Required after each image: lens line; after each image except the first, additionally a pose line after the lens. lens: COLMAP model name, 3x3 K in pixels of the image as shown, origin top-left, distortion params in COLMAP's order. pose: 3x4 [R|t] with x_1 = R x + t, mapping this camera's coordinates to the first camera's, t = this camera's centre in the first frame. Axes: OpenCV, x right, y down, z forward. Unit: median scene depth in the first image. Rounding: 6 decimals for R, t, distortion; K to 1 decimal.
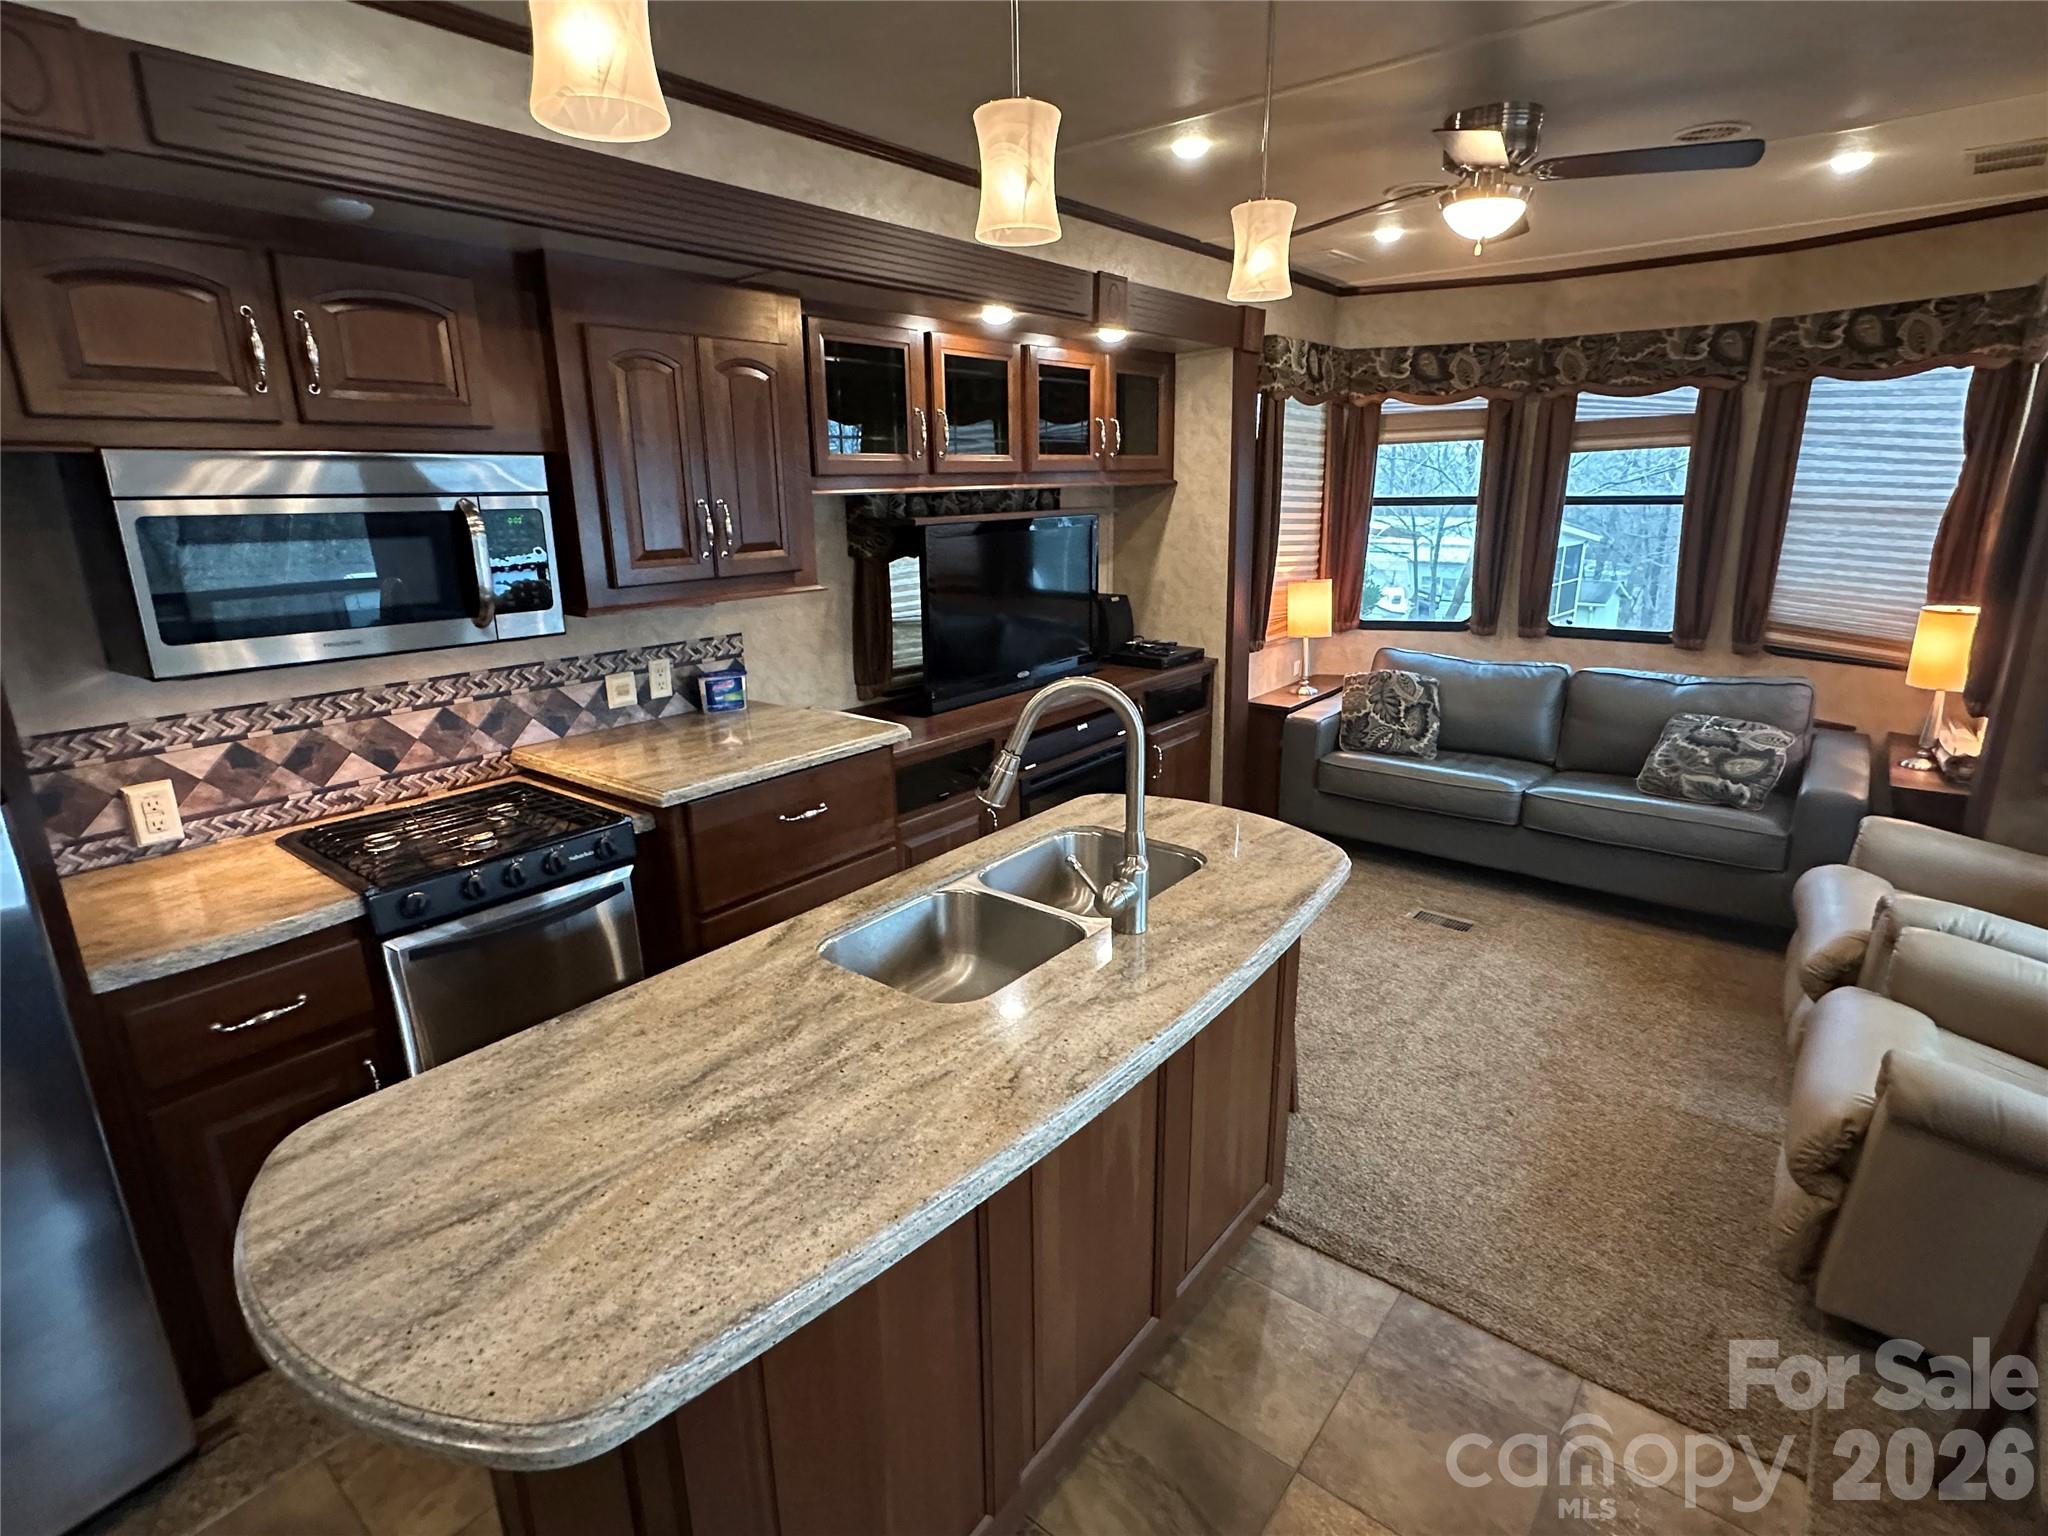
lens RADIAL K [[1010.7, 0, 1022.7], [0, 1010.7, 762.4], [0, 0, 1]] dist [-0.013109, 0.001339]
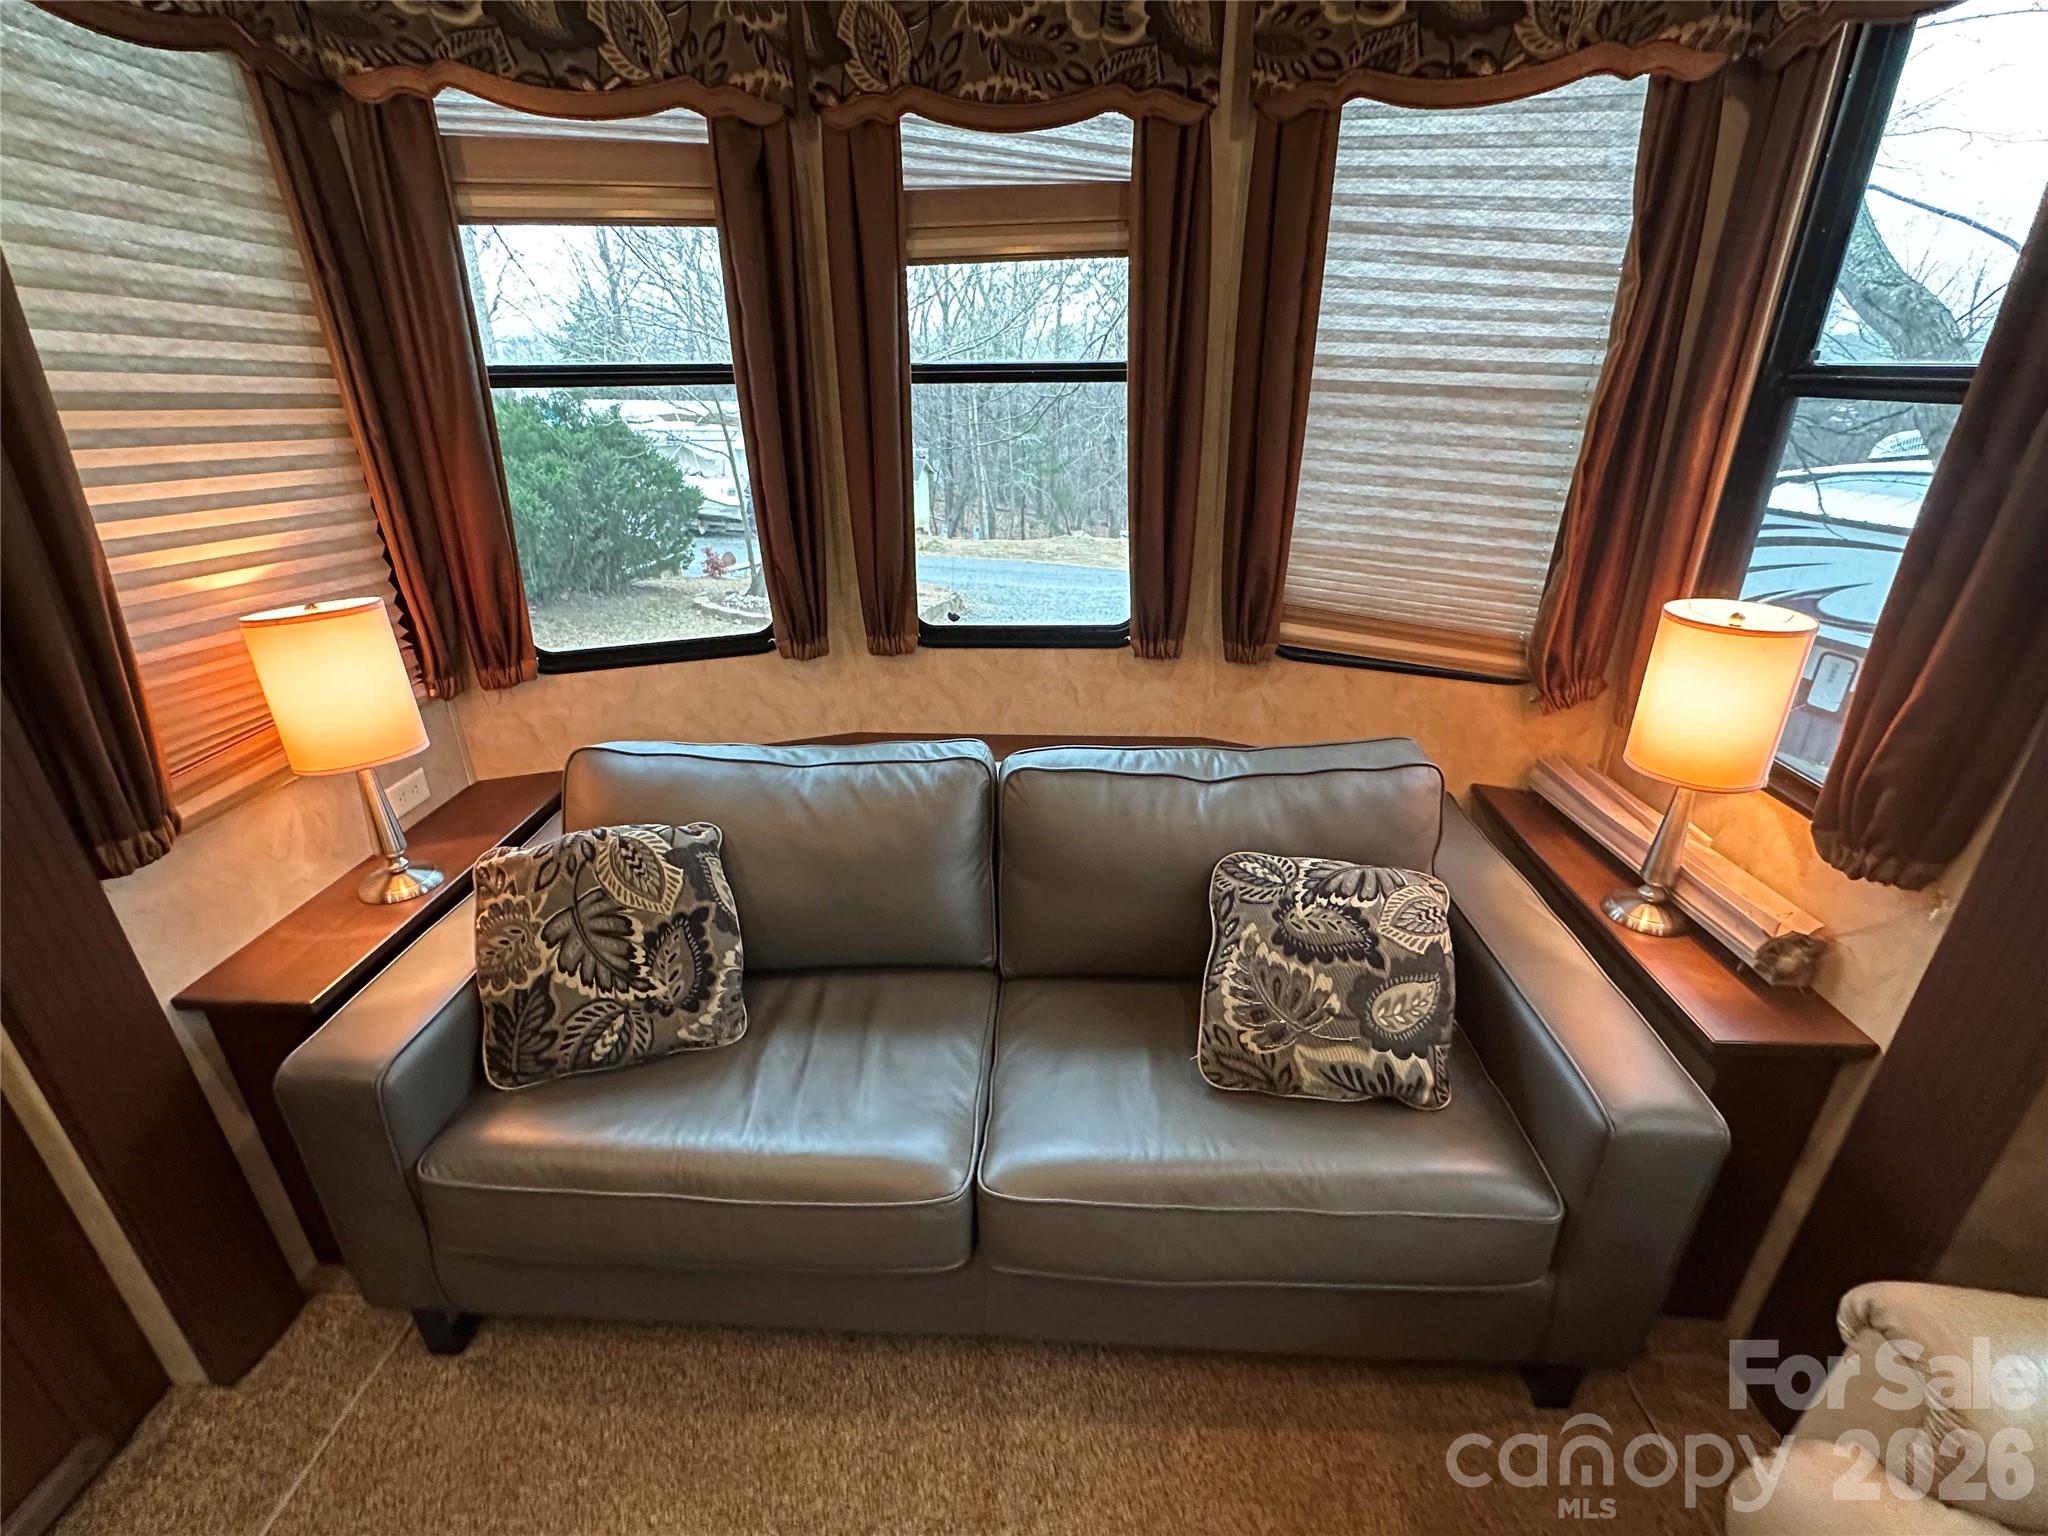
lens RADIAL K [[910.3, 0, 1031.4], [0, 910.3, 761.6], [0, 0, 1]] dist [-0.001938, 0.000132]
pose [[0.798143, -0.227452, 0.557883, 0.343860], [0.148380, 0.971685, 0.183880, -0.173507], [-0.583910, -0.063984, 0.809293, 0.688499]]
